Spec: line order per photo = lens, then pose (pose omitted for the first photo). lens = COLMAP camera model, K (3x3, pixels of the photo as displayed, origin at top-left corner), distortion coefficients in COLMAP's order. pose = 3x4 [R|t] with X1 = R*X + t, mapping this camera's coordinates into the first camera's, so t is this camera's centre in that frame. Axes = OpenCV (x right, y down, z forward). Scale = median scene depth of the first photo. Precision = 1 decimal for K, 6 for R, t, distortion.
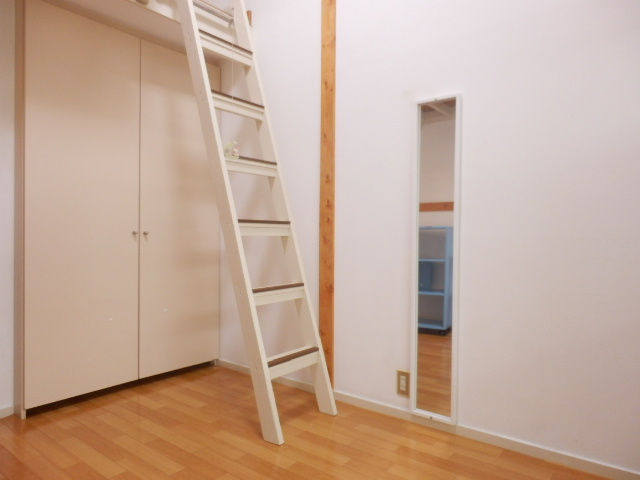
lens RADIAL K [[447.6, 0, 320.0], [0, 447.6, 240.0], [0, 0, 1]] dist [0.000417, 0.003667]
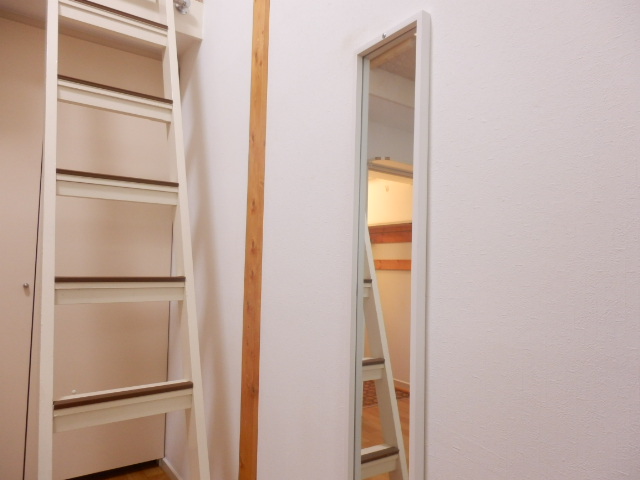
lens RADIAL K [[448.3, 0, 320.0], [0, 448.3, 240.0], [0, 0, 1]] dist [-0.013227, -0.001597]
pose [[0.959832, -0.003563, -0.280554, 0.274708], [-0.016206, 0.997546, -0.068115, -0.051524], [0.280108, 0.069926, 0.957418, 0.449963]]
